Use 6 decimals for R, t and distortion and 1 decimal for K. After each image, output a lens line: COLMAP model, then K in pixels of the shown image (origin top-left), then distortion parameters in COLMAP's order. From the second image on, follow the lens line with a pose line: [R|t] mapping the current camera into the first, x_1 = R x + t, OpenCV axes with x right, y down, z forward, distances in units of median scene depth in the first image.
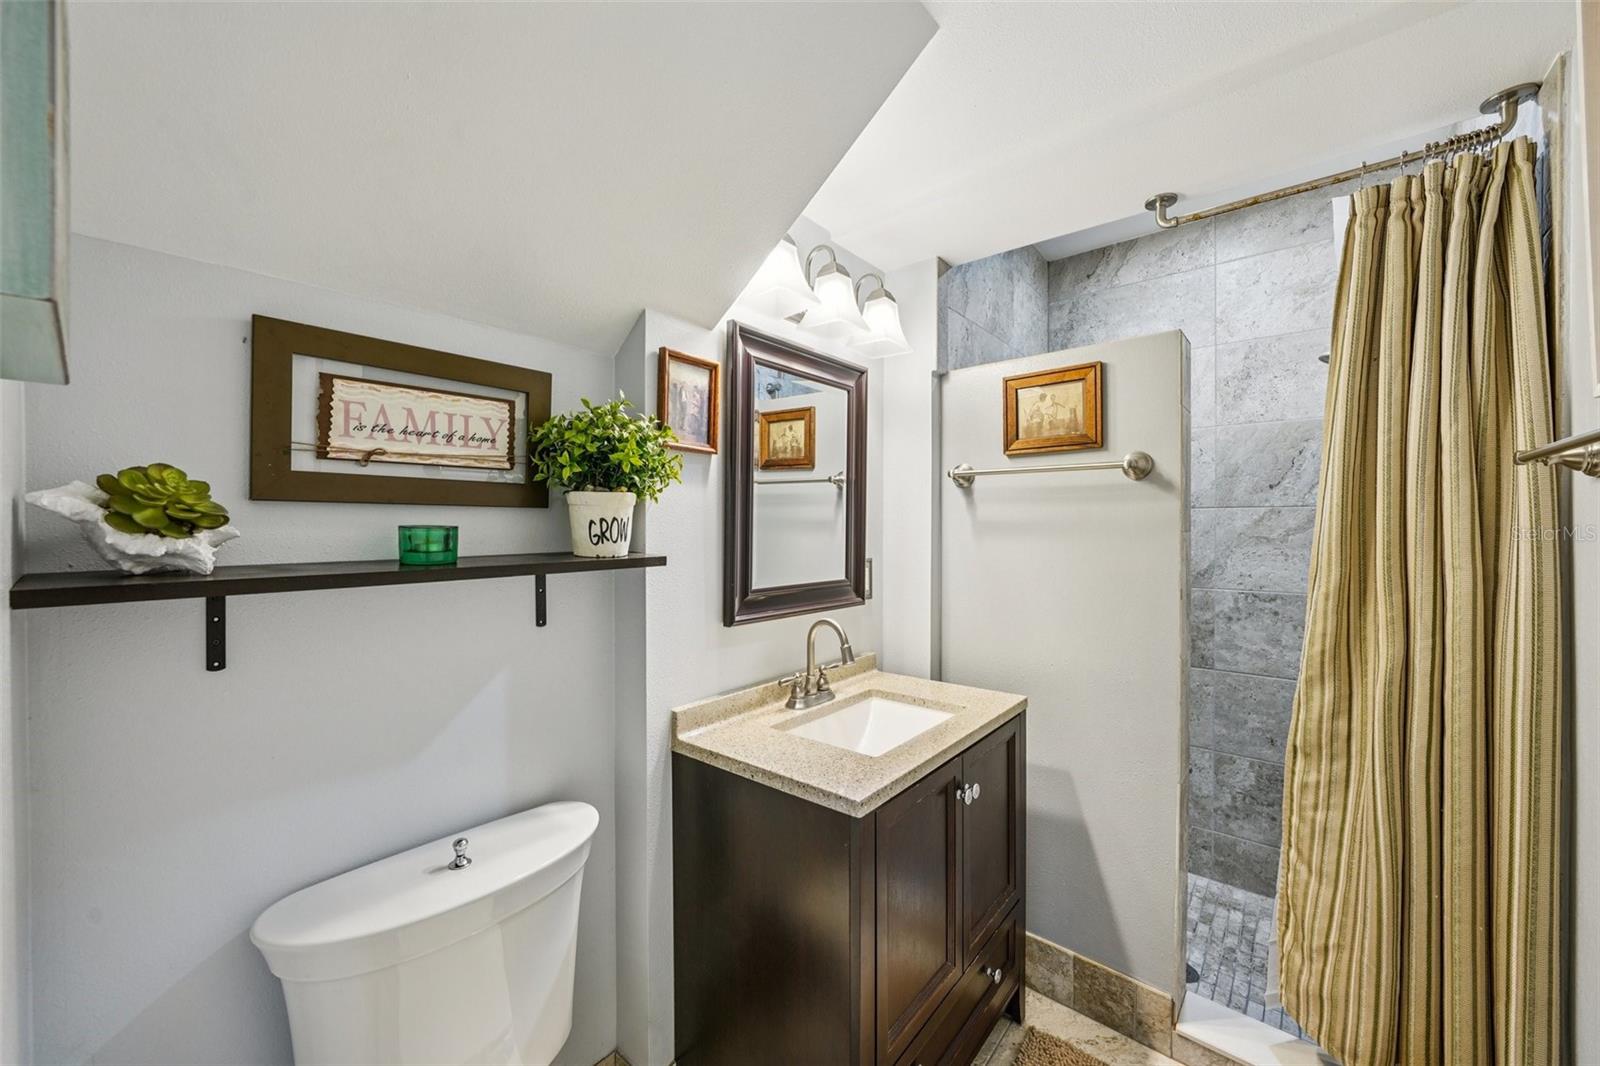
lens RADIAL K [[600.0, 0, 803.4], [0, 600.0, 531.6], [0, 0, 1]] dist [-0.002063, 0.000028]
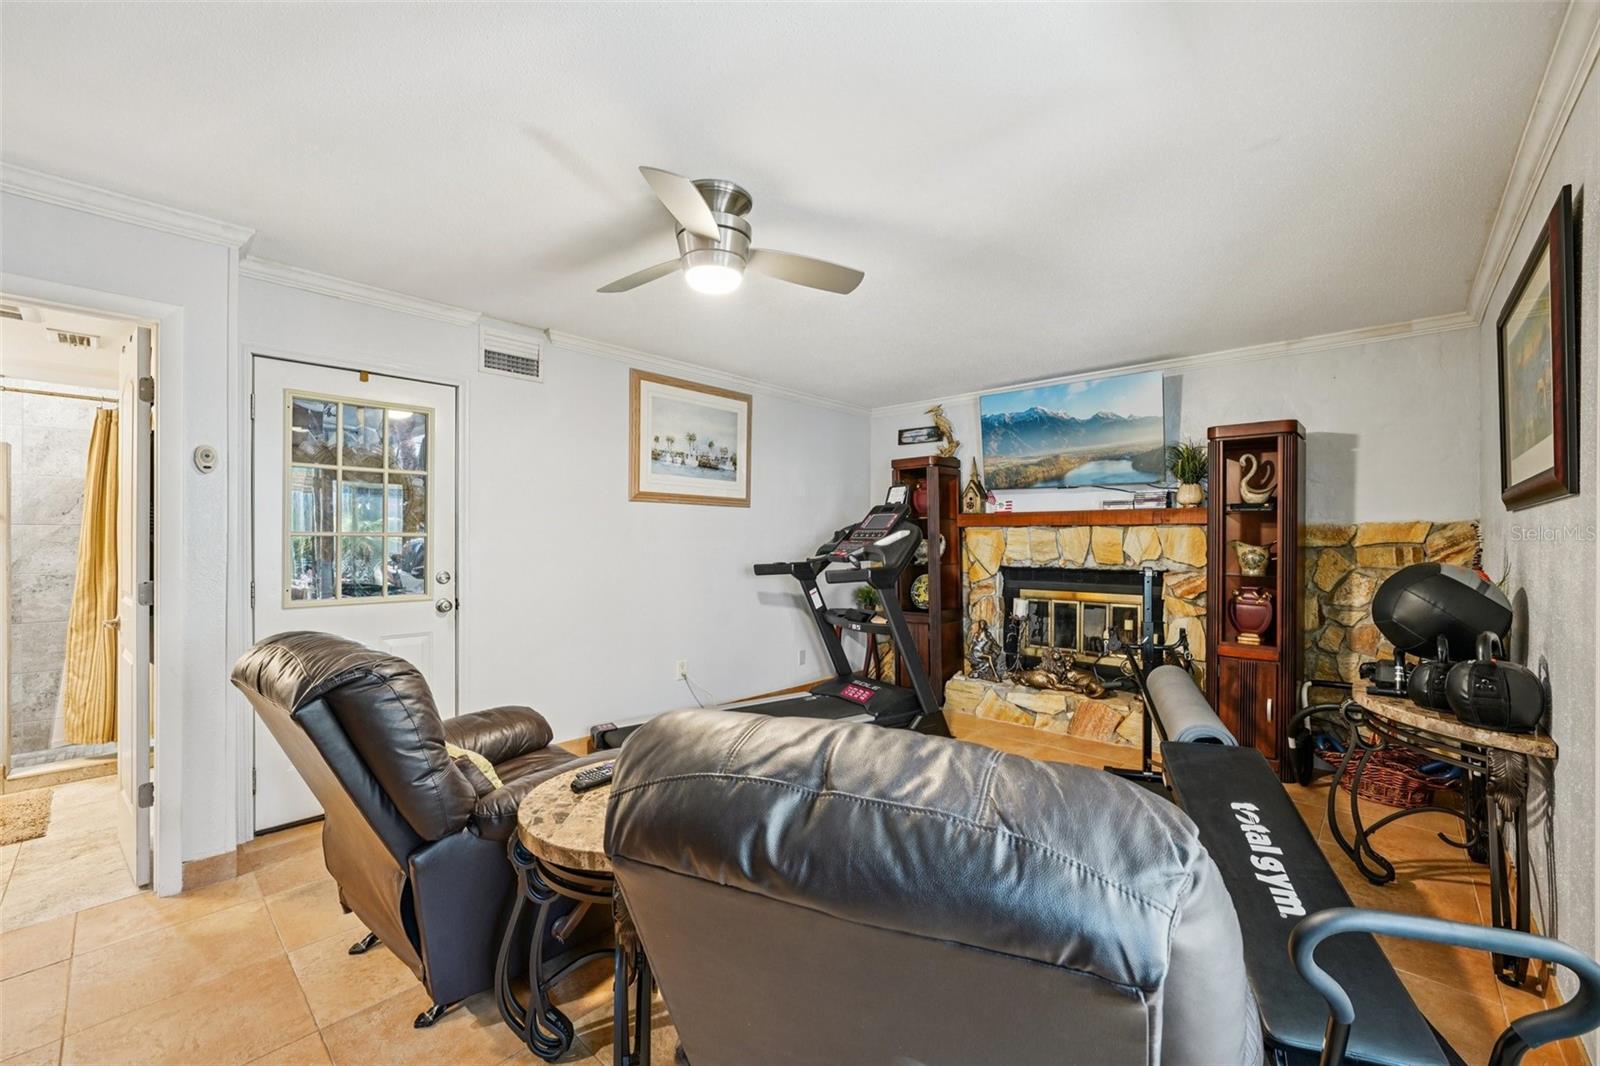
lens RADIAL K [[633.1, 0, 801.3], [0, 633.1, 534.3], [0, 0, 1]] dist [-0.003427, -0.000453]
pose [[0.060742, 0.002721, 0.998150, -0.931023], [0.007007, 0.999970, -0.003153, 0.007375], [-0.998129, 0.007185, 0.060721, -1.271744]]
